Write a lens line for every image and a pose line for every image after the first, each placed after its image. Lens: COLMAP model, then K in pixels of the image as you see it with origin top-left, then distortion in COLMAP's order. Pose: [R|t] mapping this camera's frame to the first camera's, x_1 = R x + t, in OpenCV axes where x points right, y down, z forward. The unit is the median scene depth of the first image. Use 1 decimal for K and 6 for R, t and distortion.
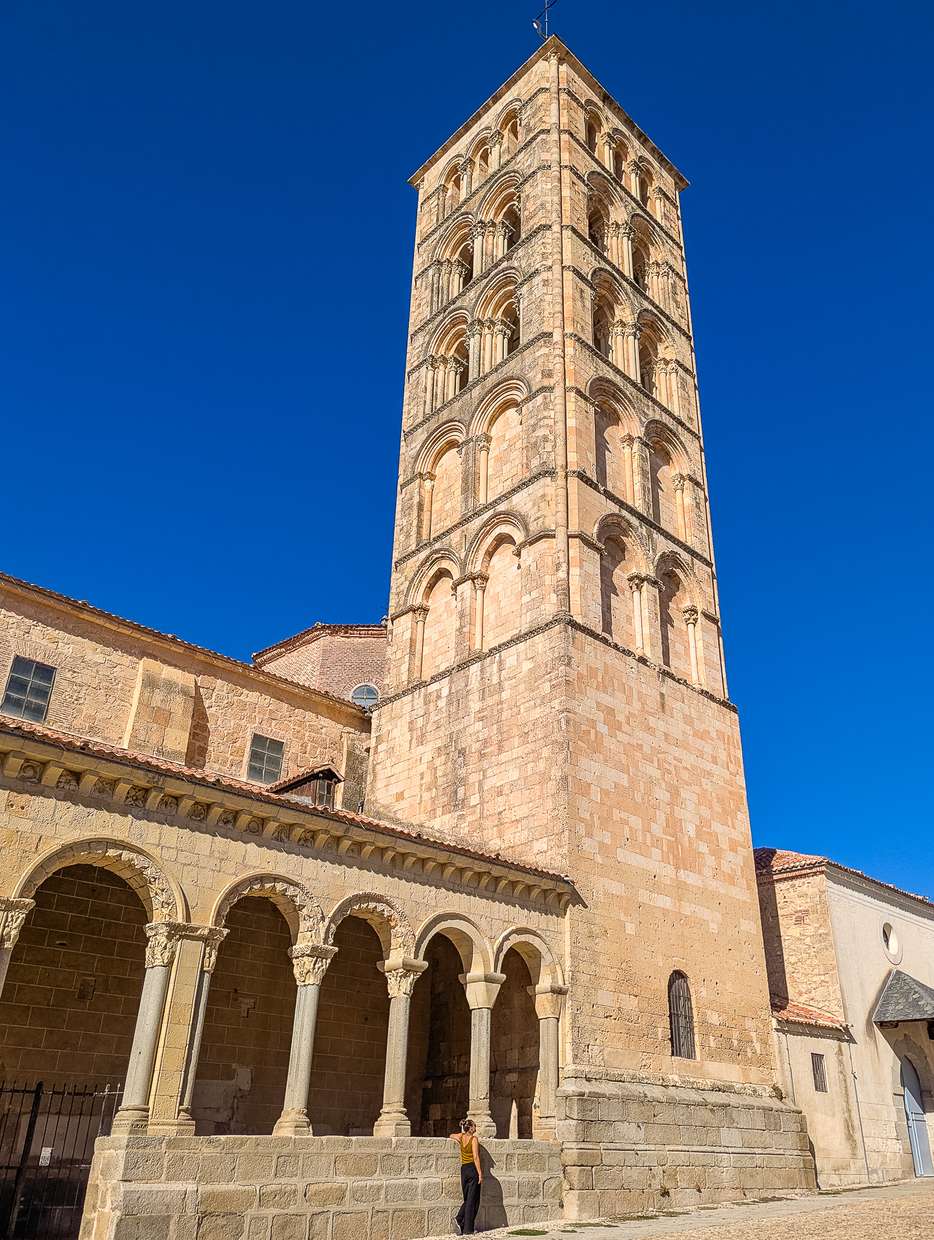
lens RADIAL K [[944.7, 0, 481.4], [0, 944.7, 623.0], [0, 0, 1]] dist [0.030614, -0.002248]
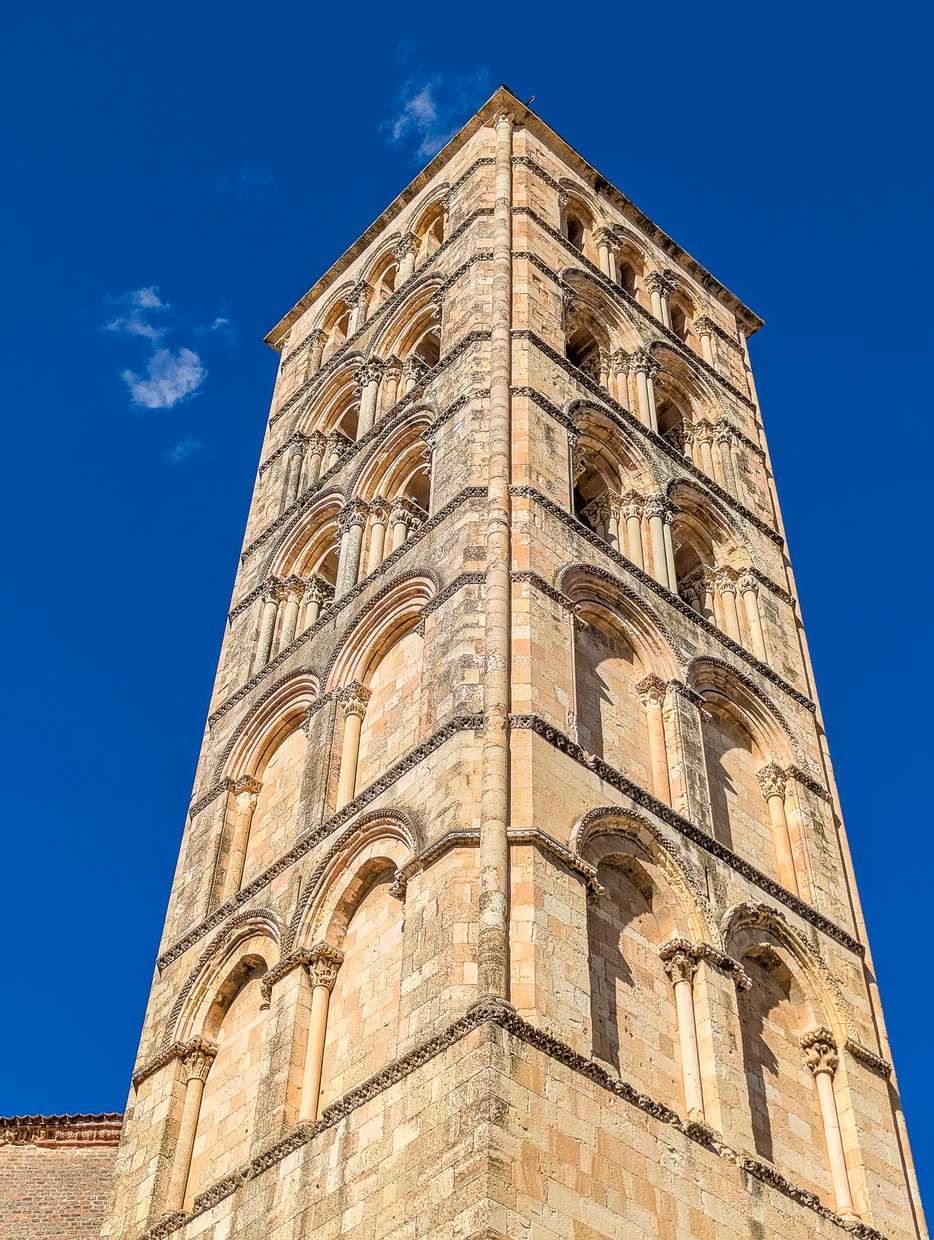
lens RADIAL K [[1658.0, 0, 437.7], [0, 1658.0, 620.7], [0, 0, 1]] dist [0.215429, -0.736120]
pose [[0.999250, -0.027366, -0.027411, 0.071378], [0.015437, 0.930422, -0.366165, 0.083370], [0.035524, 0.365467, 0.930146, 0.204505]]
